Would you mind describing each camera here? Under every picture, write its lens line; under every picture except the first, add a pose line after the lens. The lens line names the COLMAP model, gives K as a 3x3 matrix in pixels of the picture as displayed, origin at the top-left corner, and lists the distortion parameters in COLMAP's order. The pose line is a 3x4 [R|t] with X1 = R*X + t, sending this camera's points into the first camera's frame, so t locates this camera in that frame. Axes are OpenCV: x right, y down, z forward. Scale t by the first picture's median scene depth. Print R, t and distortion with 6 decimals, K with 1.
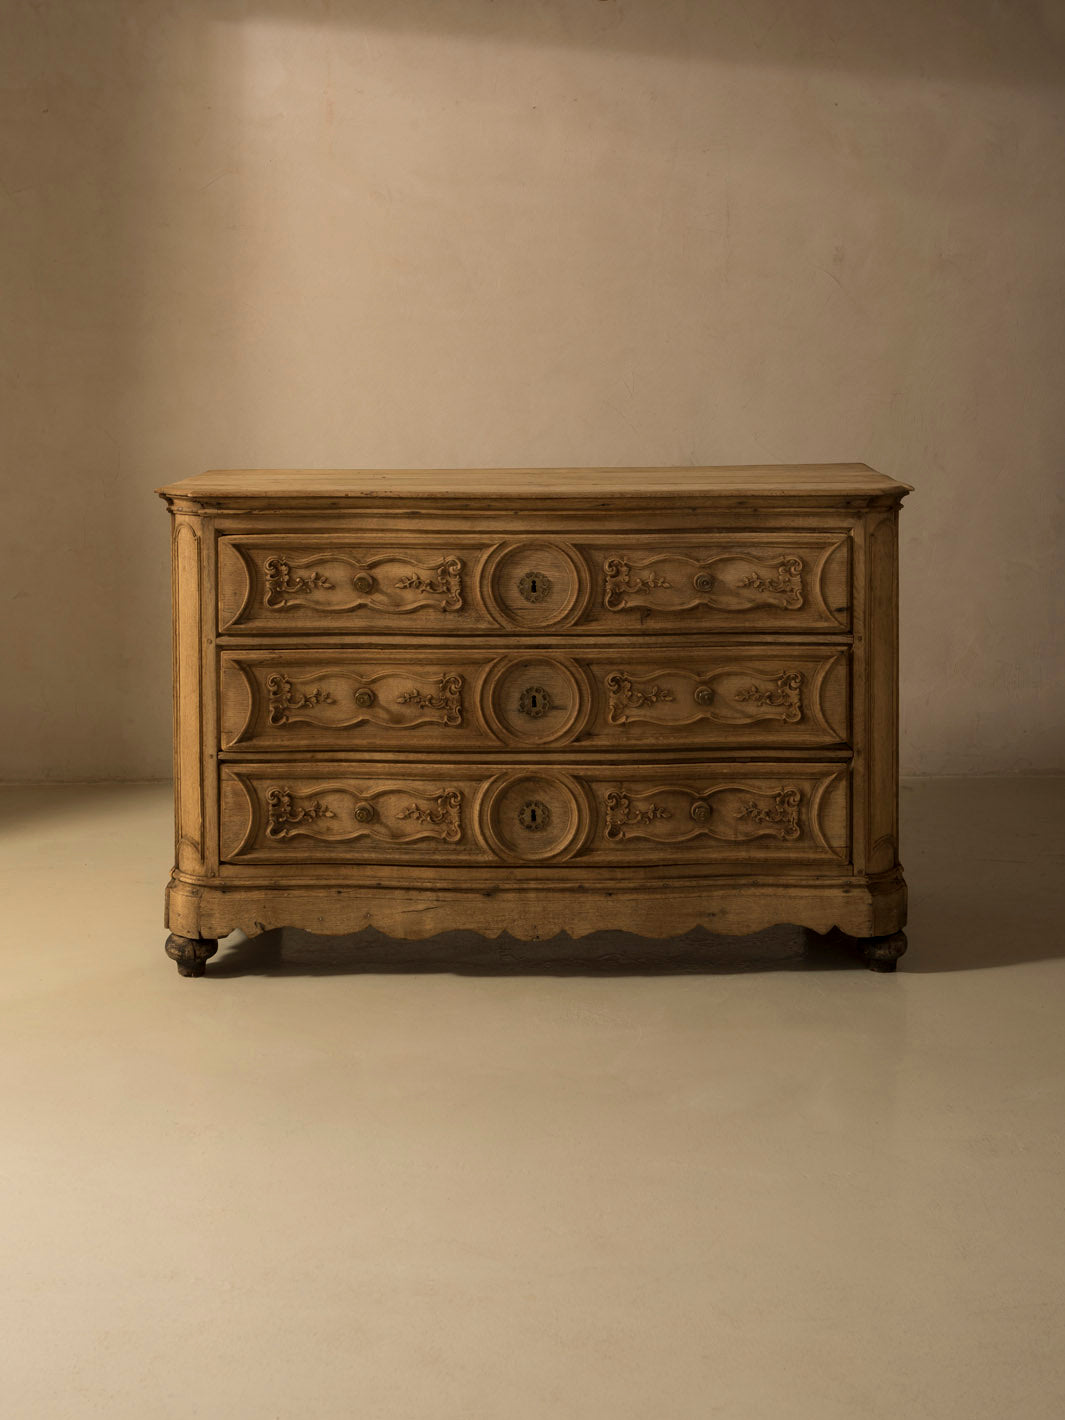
lens RADIAL K [[3249.3, 0, 540.6], [0, 3249.3, 698.3], [0, 0, 1]] dist [0.139978, 0.000000]
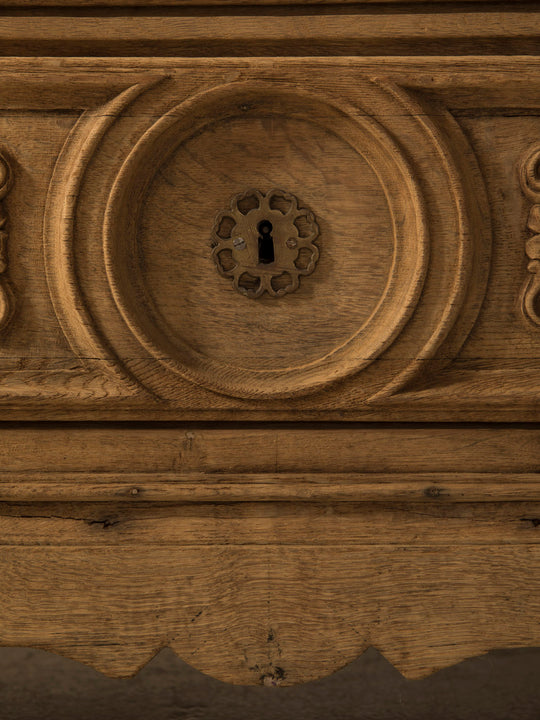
lens RADIAL K [[1647.5, 0, 270.0], [0, 1647.5, 361.0], [0, 0, 1]] dist [0.139978, 0.000000]
pose [[0.999933, 0.000465, -0.011567, -0.000128], [-0.000688, 0.999813, -0.019305, 0.049336], [0.011556, 0.019312, 0.999747, 0.858989]]
